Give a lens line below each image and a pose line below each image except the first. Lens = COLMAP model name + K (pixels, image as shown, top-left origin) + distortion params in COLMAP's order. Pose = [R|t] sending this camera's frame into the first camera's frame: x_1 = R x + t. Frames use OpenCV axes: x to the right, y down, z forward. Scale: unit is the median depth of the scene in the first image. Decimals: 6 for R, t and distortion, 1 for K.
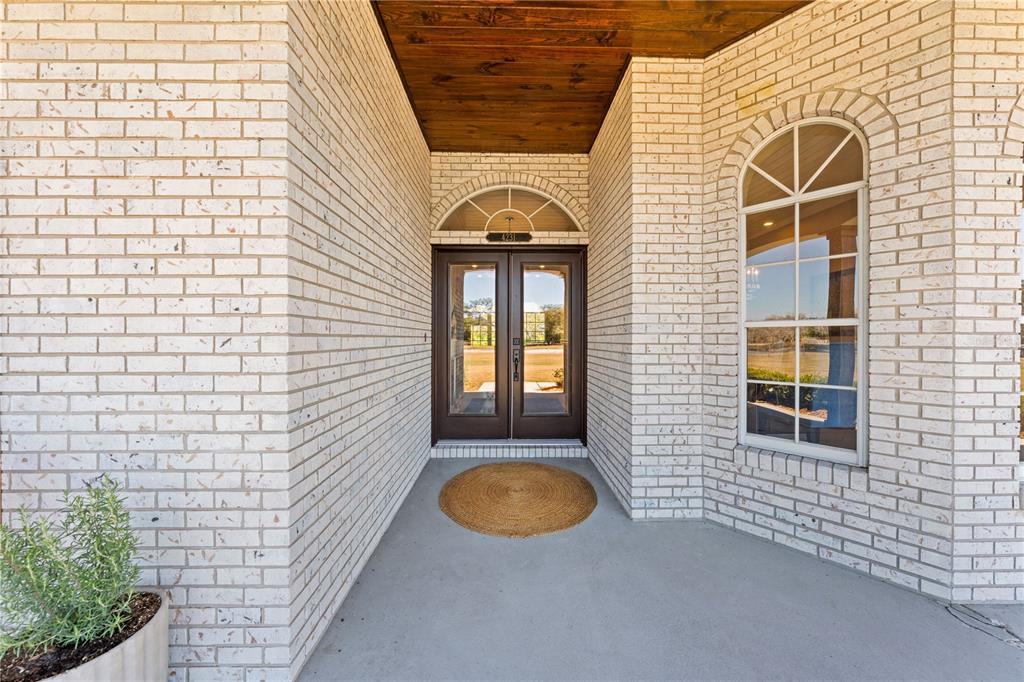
lens RADIAL K [[346.6, 0, 510.3], [0, 346.6, 340.7], [0, 0, 1]] dist [-0.003239, -0.000074]
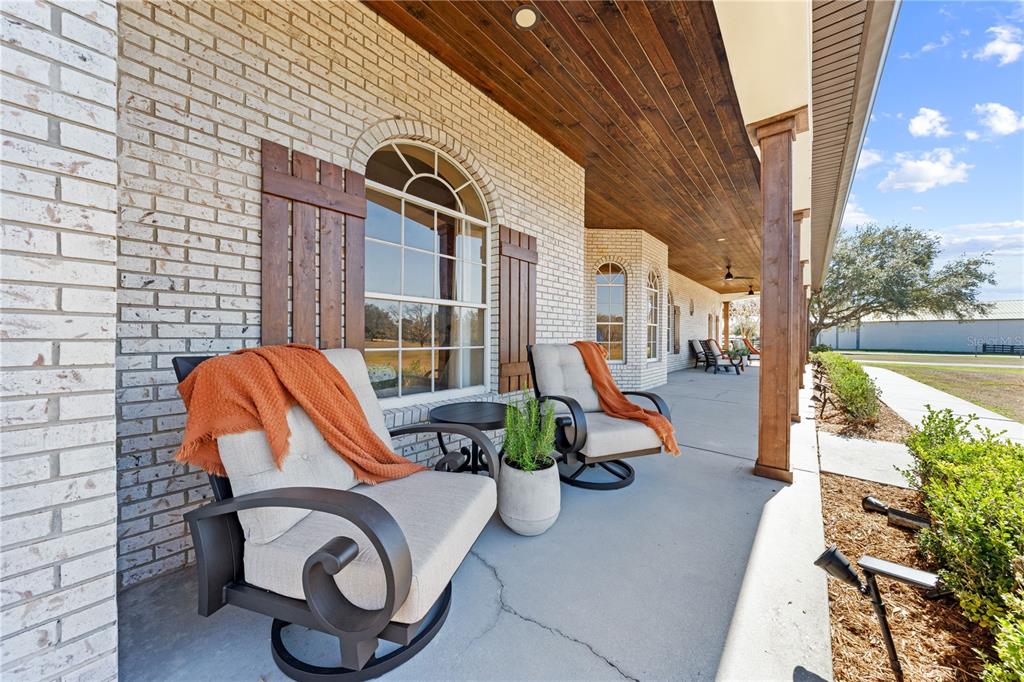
lens RADIAL K [[346.6, 0, 511.0], [0, 346.6, 338.0], [0, 0, 1]] dist [-0.003239, -0.000074]
pose [[0.662998, -0.000508, 0.748621, -3.806356], [-0.003401, 0.999987, 0.003691, 0.144250], [-0.748614, -0.004993, 0.662987, -0.804888]]
